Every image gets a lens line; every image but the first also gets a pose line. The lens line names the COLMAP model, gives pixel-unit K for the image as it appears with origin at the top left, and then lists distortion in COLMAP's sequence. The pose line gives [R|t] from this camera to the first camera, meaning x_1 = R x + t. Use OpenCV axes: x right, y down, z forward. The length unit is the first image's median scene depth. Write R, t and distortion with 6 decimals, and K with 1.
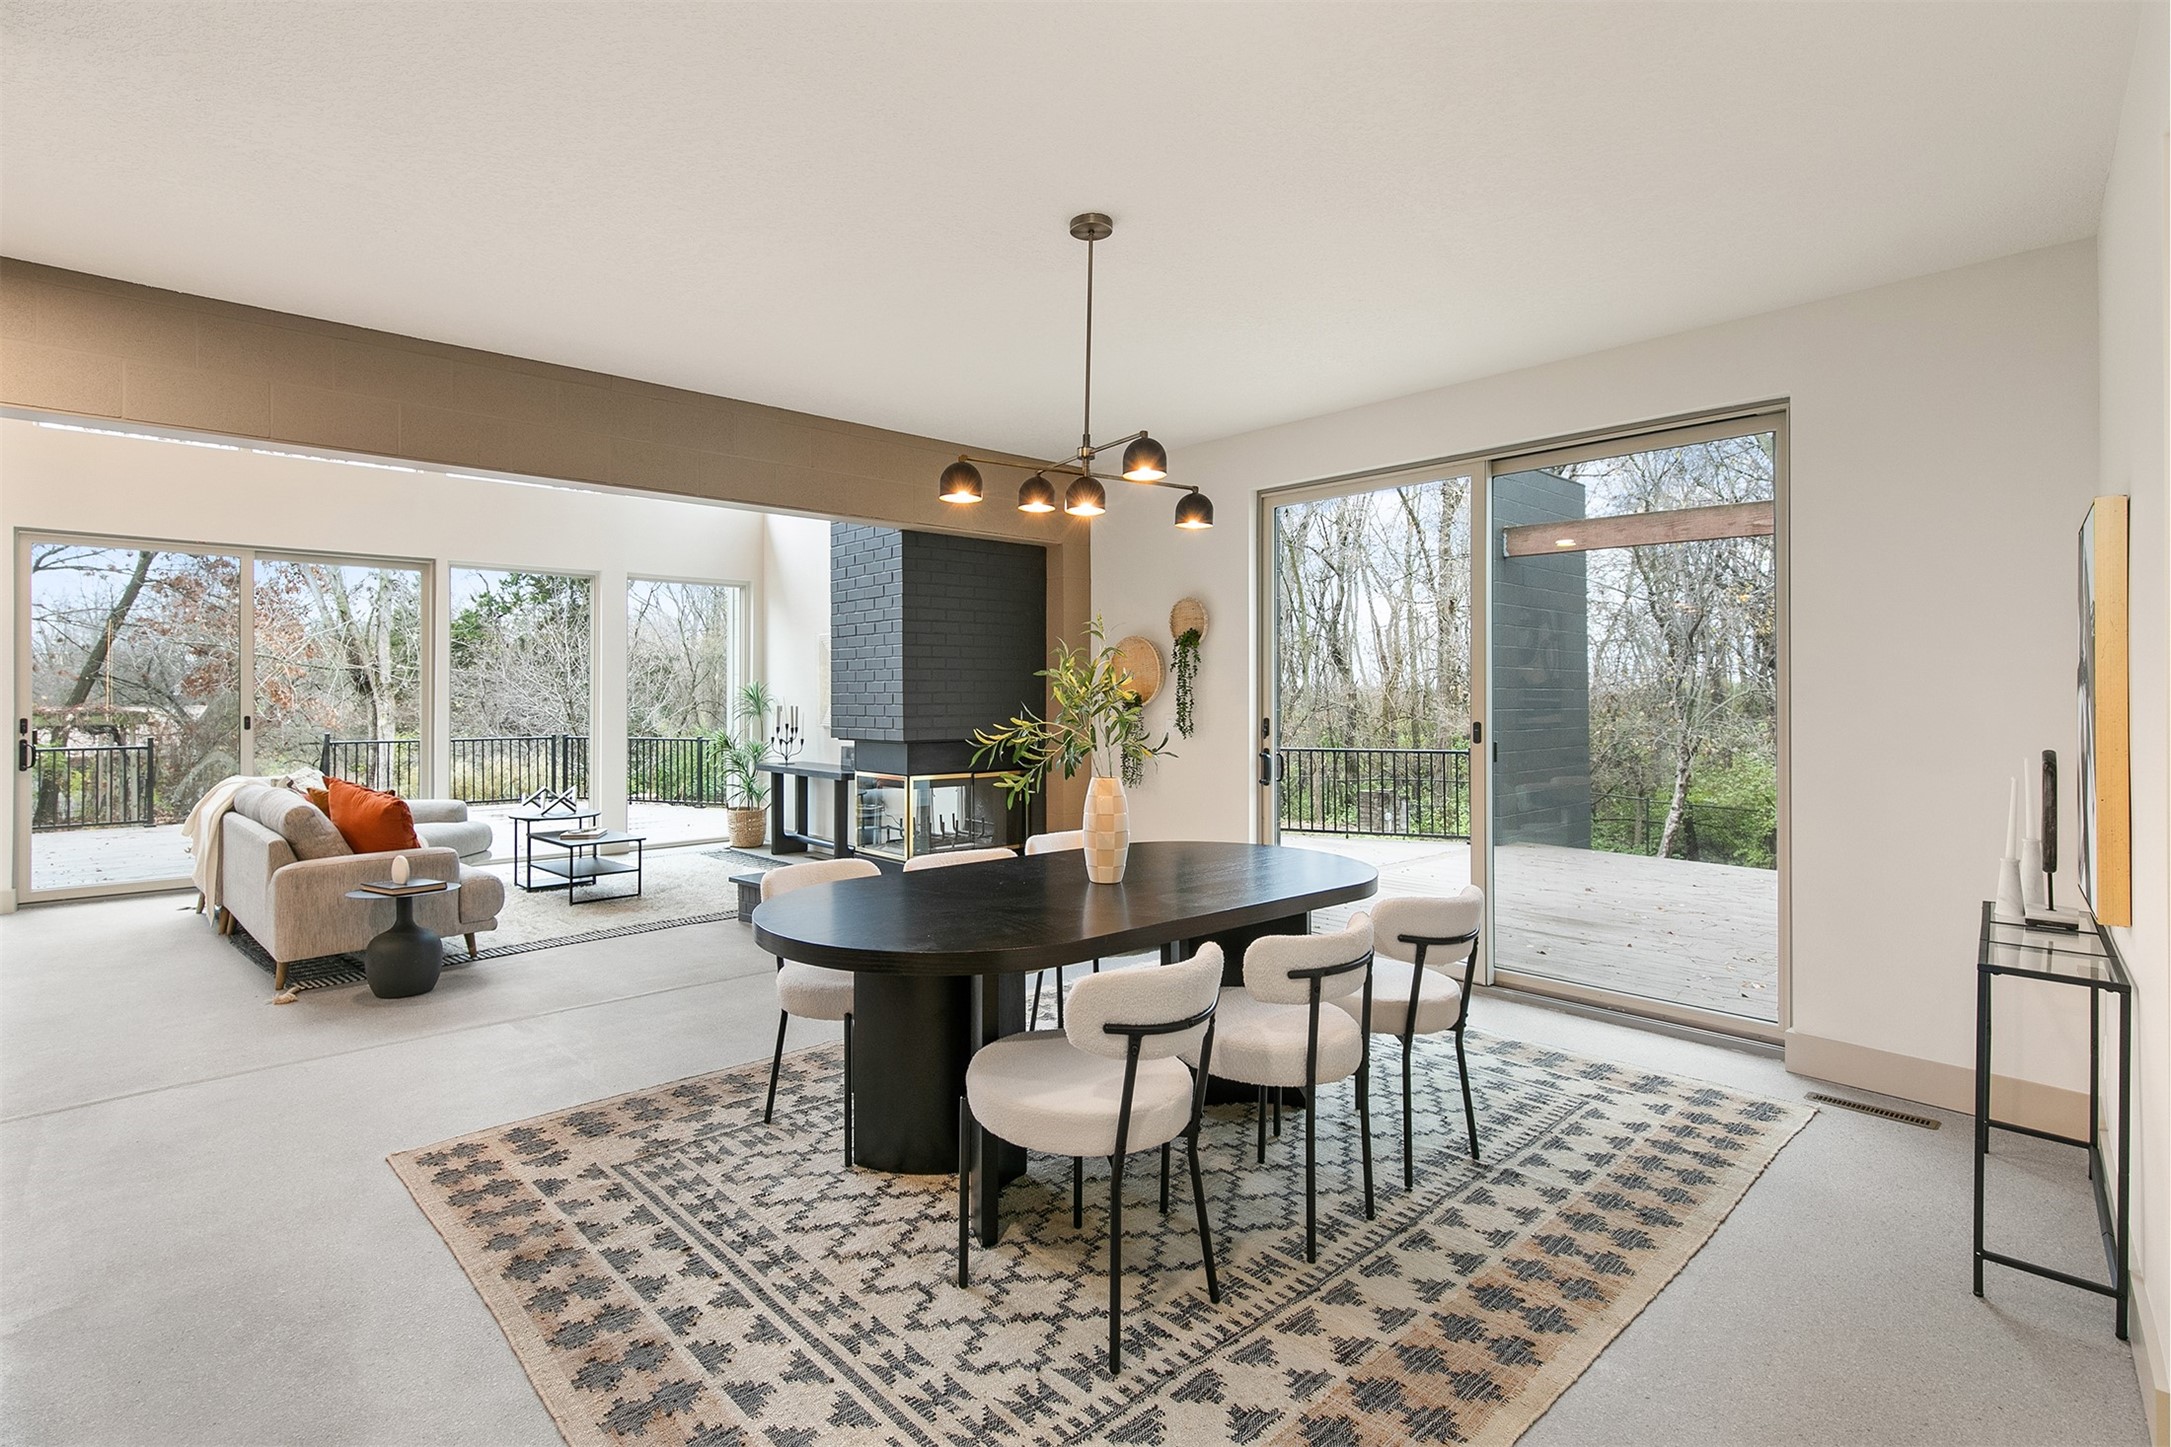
lens RADIAL K [[1009.7, 0, 1084.3], [0, 1009.7, 701.0], [0, 0, 1]] dist [0.004527, 0.000760]
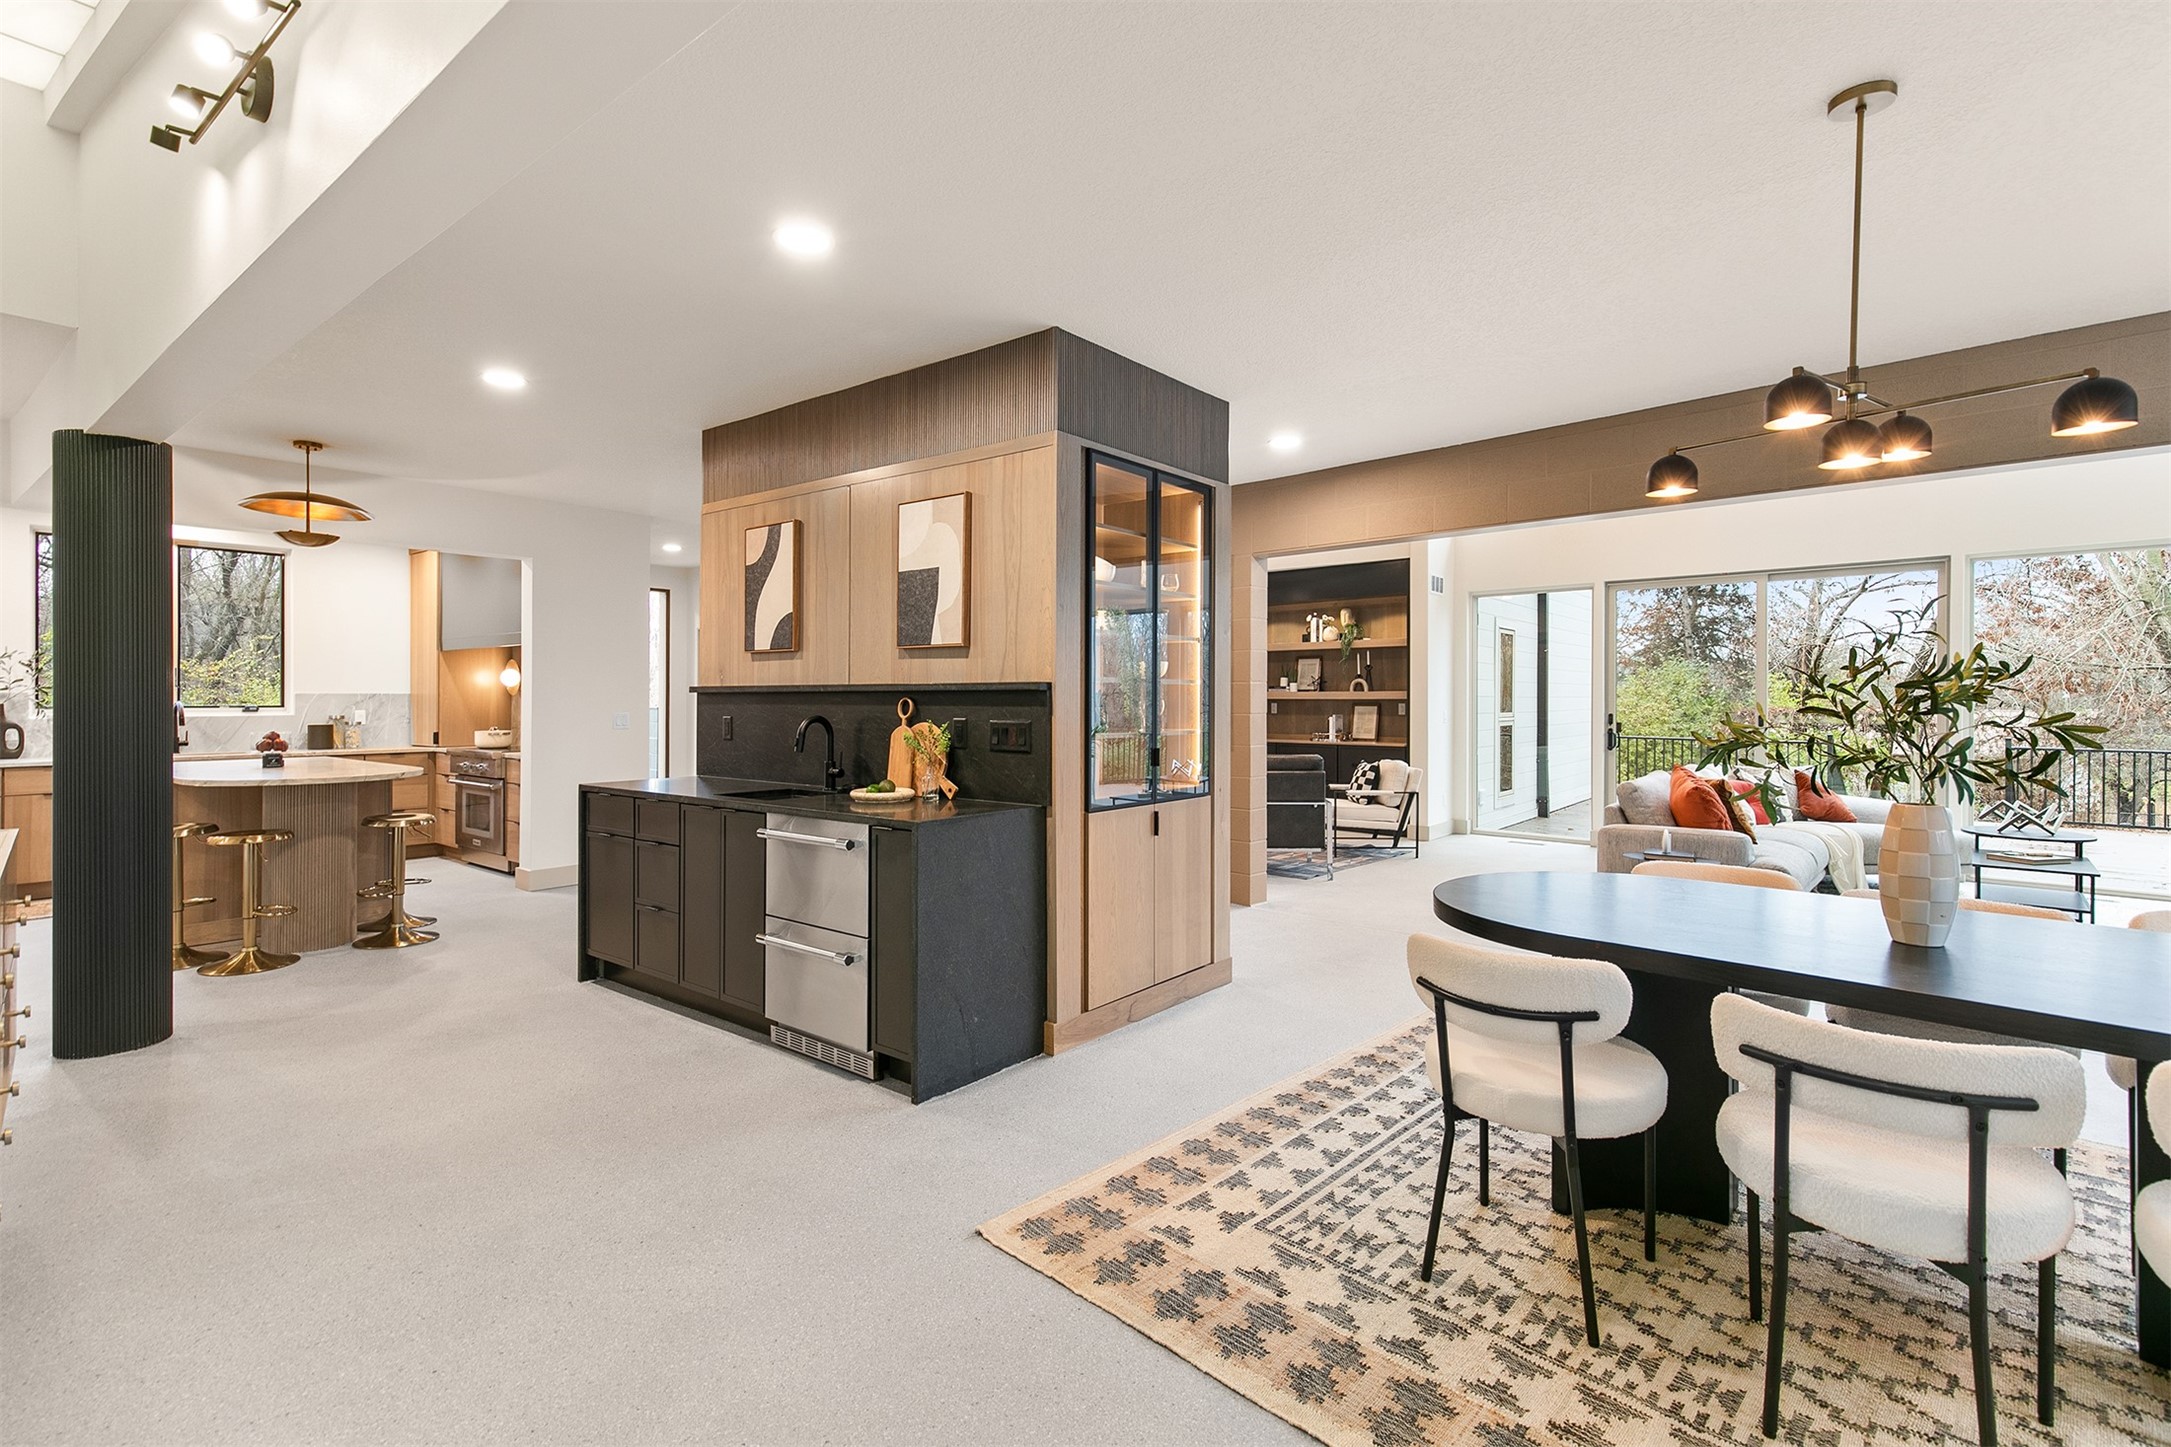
lens RADIAL K [[1009.7, 0, 1091.2], [0, 1009.7, 703.4], [0, 0, 1]] dist [0.004527, 0.000760]
pose [[0.097715, 0.006191, -0.995195, 1.061525], [-0.010699, 0.999929, 0.005170, 0.011447], [0.995157, 0.010143, 0.097774, 0.478757]]
